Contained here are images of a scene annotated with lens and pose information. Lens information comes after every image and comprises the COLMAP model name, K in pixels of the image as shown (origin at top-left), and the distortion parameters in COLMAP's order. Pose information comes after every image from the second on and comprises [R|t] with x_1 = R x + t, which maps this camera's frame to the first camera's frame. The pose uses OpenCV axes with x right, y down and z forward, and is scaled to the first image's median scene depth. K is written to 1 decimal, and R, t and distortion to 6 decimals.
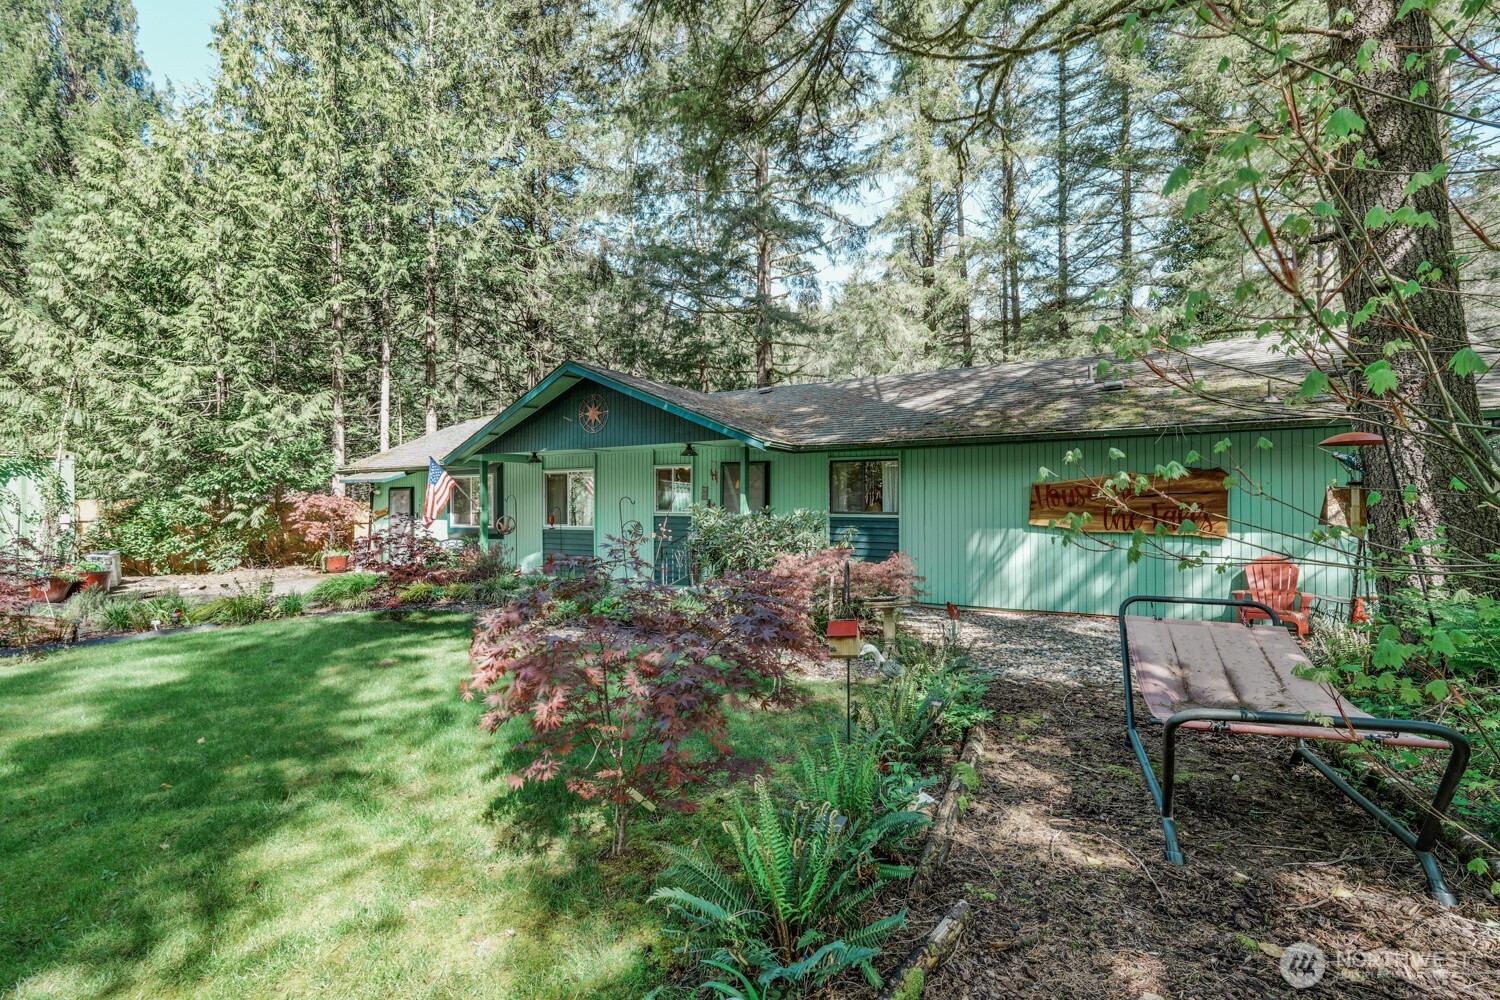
lens RADIAL K [[665.1, 0, 750.0], [0, 665.1, 500.0], [0, 0, 1]] dist [0.001816, 0.000030]
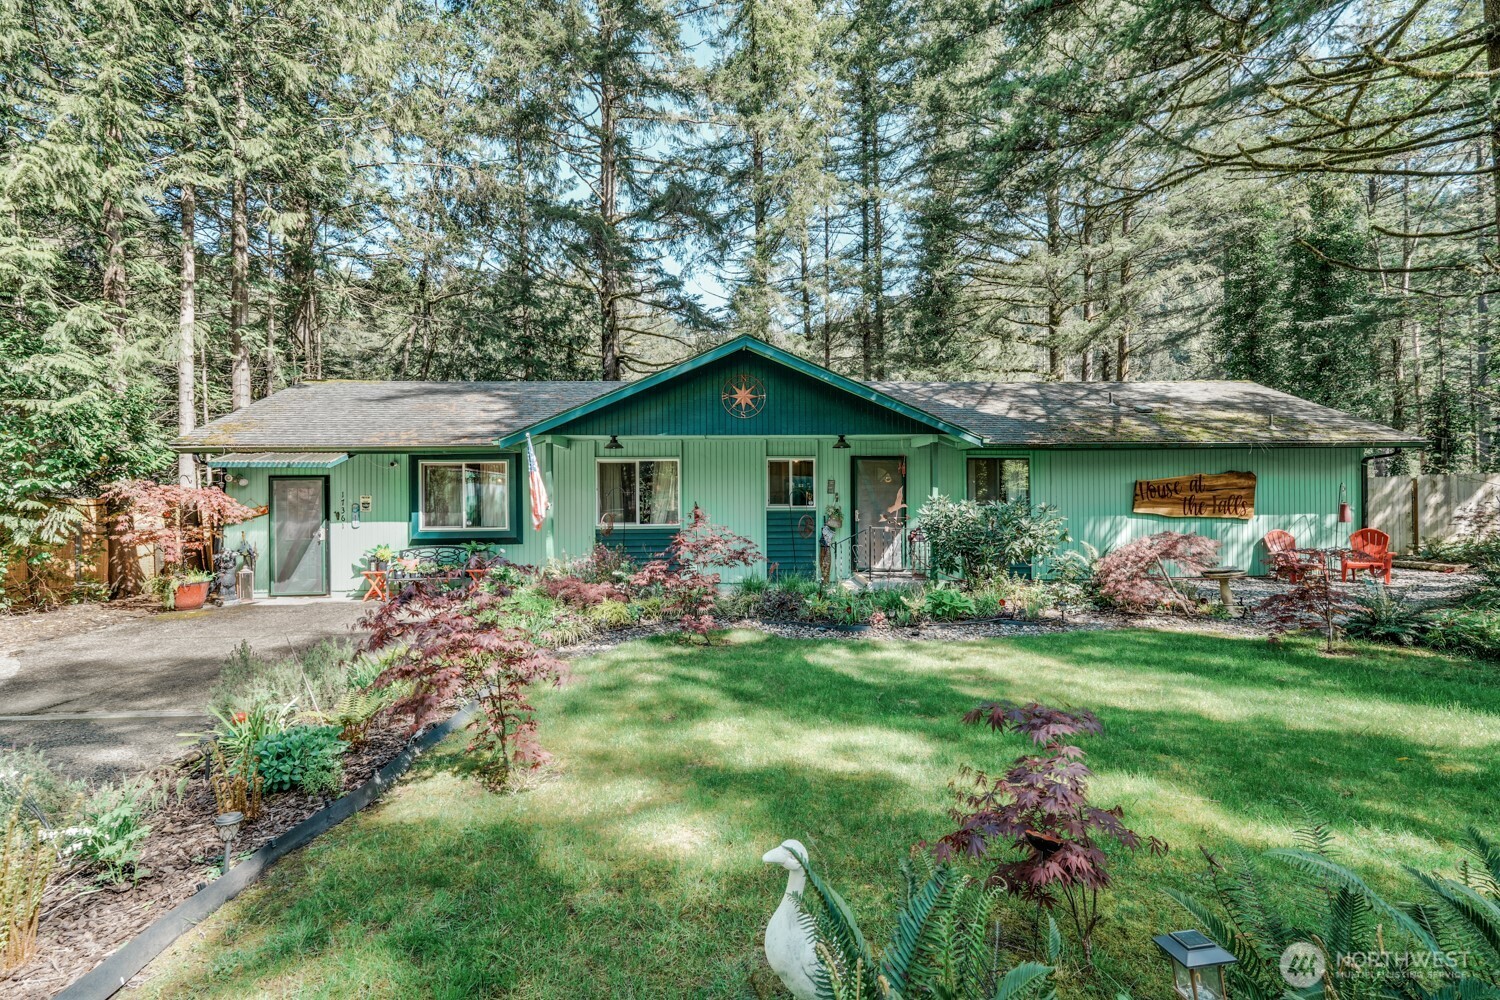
lens RADIAL K [[668.7, 0, 750.0], [0, 668.7, 500.0], [0, 0, 1]] dist [0.012815, 0.000038]
pose [[0.837468, -0.002443, 0.546481, -0.618374], [0.001622, 0.999997, 0.001985, 0.006084], [-0.546484, -0.000776, 0.837469, 0.205780]]
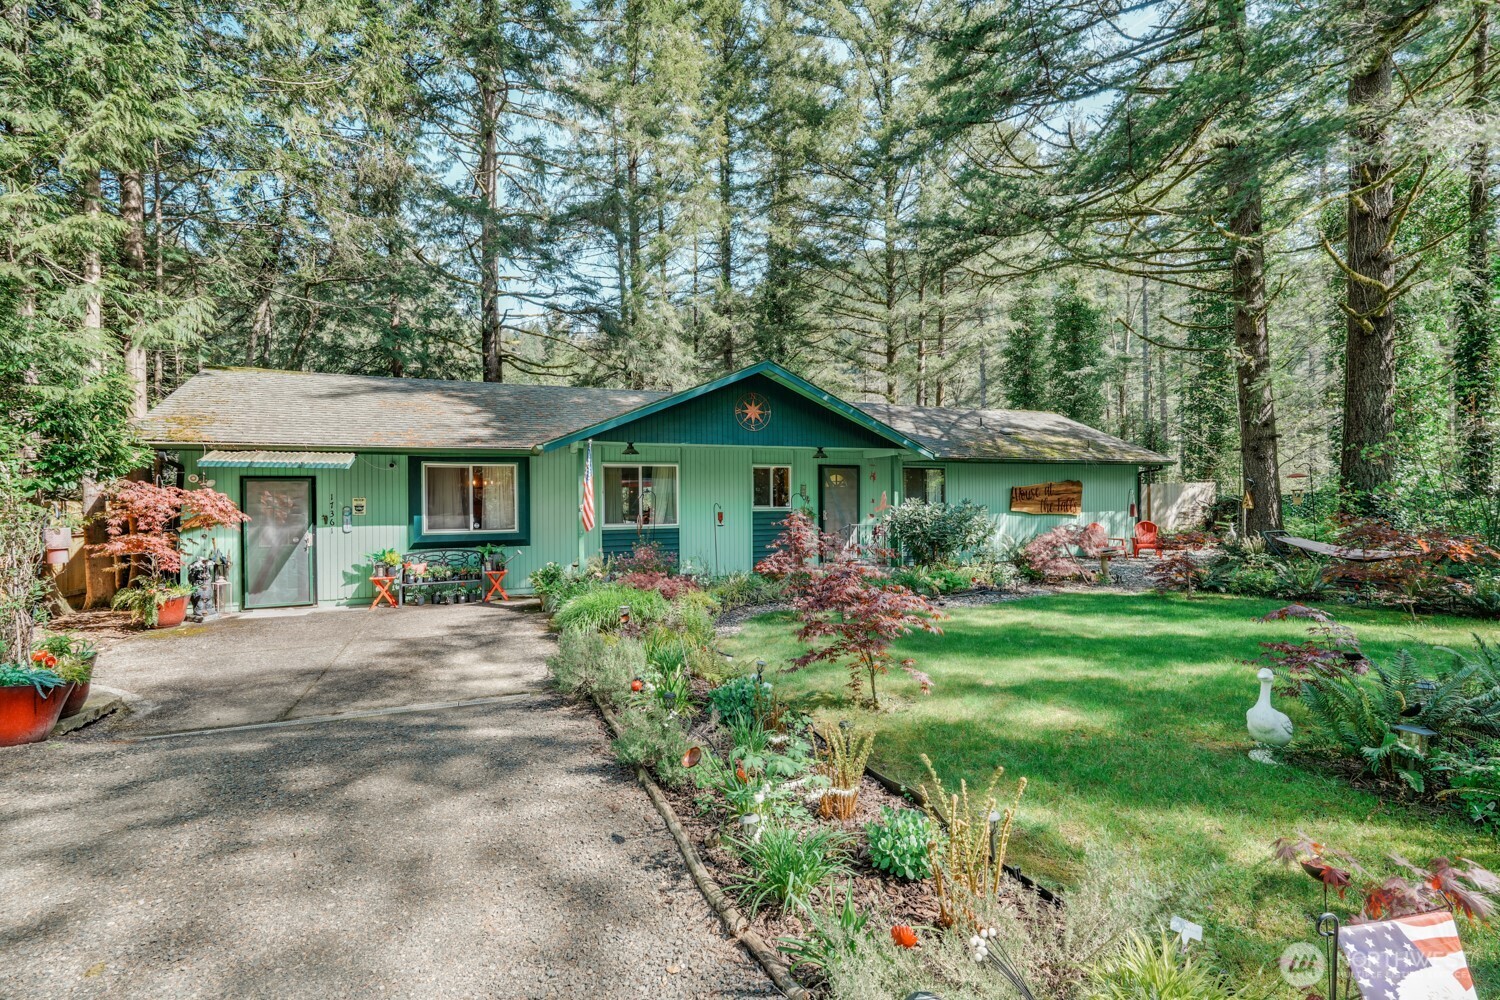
lens RADIAL K [[665.1, 0, 750.0], [0, 665.1, 500.0], [0, 0, 1]] dist [0.001816, 0.000030]
pose [[0.610273, -0.001439, 0.792190, -0.902075], [0.002072, 0.999998, 0.000221, 0.004681], [-0.792189, 0.001507, 0.610274, 0.322896]]
